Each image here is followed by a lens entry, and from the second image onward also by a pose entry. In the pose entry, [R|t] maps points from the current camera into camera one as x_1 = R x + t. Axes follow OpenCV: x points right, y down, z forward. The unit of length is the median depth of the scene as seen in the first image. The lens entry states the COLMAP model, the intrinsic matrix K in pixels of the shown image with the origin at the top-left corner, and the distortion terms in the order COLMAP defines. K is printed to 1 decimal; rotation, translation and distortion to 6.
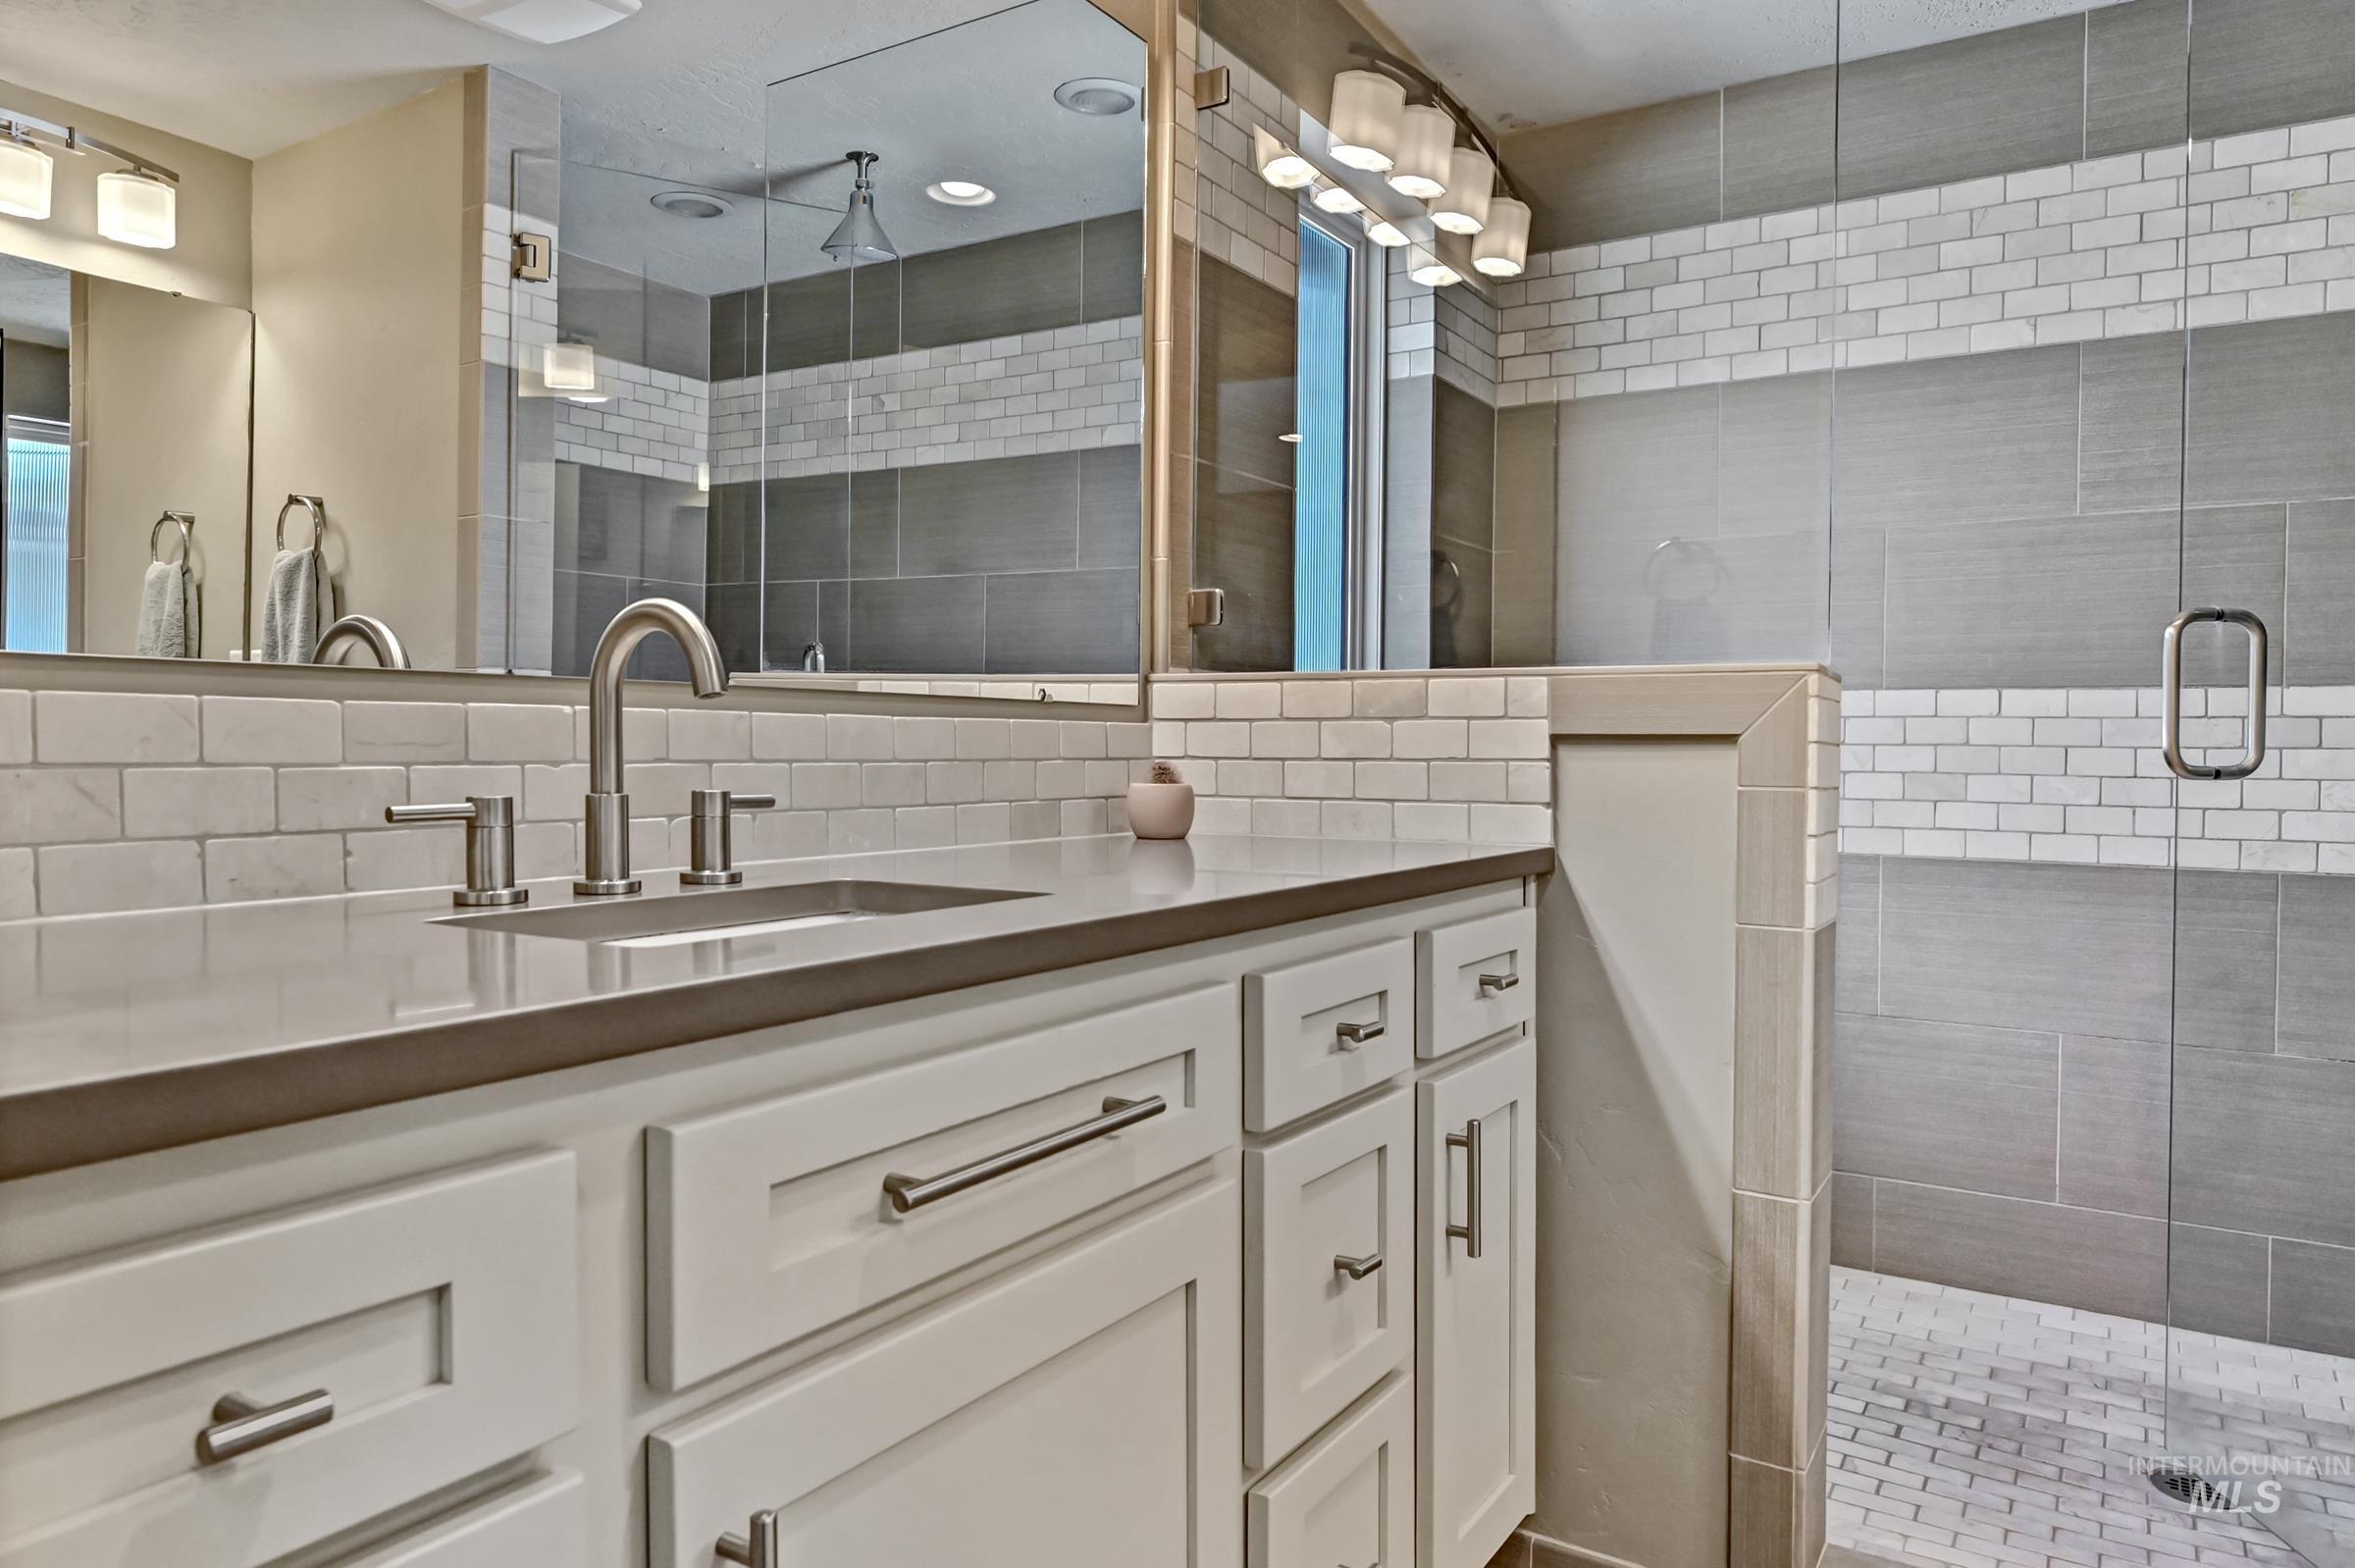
lens RADIAL K [[1531.3, 0, 1176.0], [0, 1531.3, 767.9], [0, 0, 1]] dist [-0.002745, -0.001368]
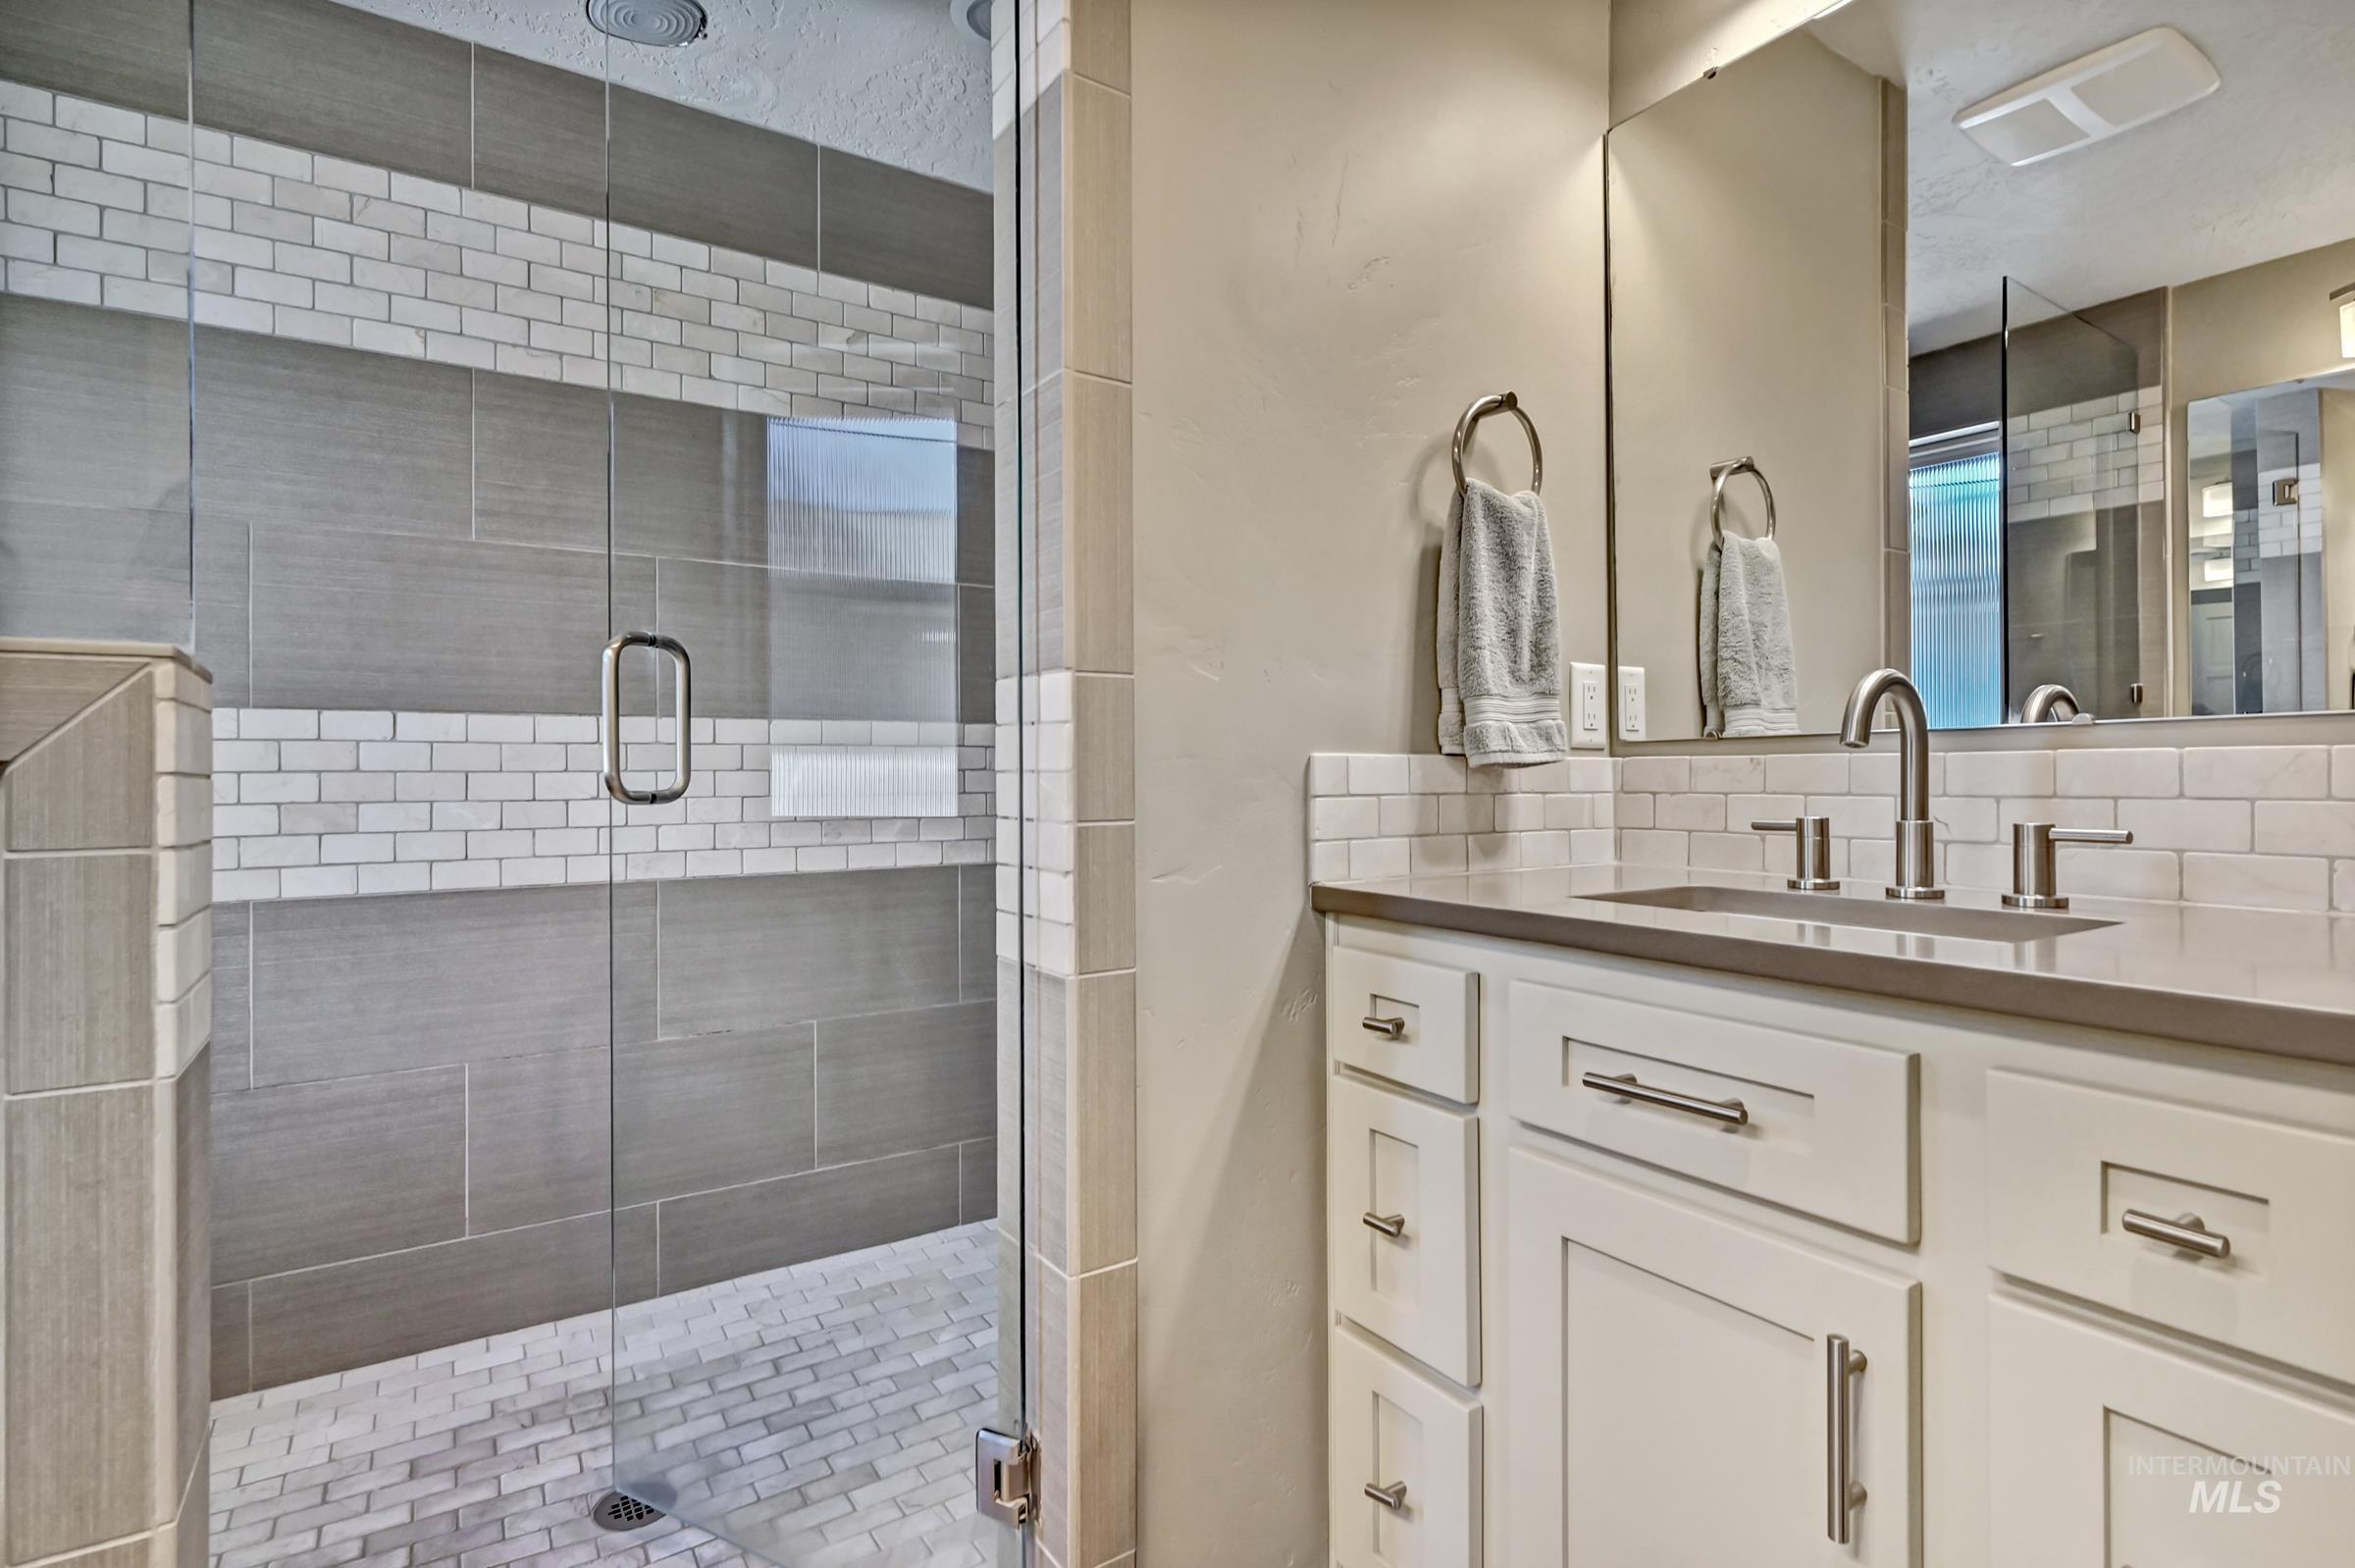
lens RADIAL K [[1156.4, 0, 1173.8], [0, 1156.4, 763.4], [0, 0, 1]] dist [0.000926, 0.000030]
pose [[0.431831, -0.006181, 0.901933, 0.109606], [0.022454, 0.999740, -0.003899, -0.006403], [-0.901675, 0.021935, 0.431858, 0.277412]]
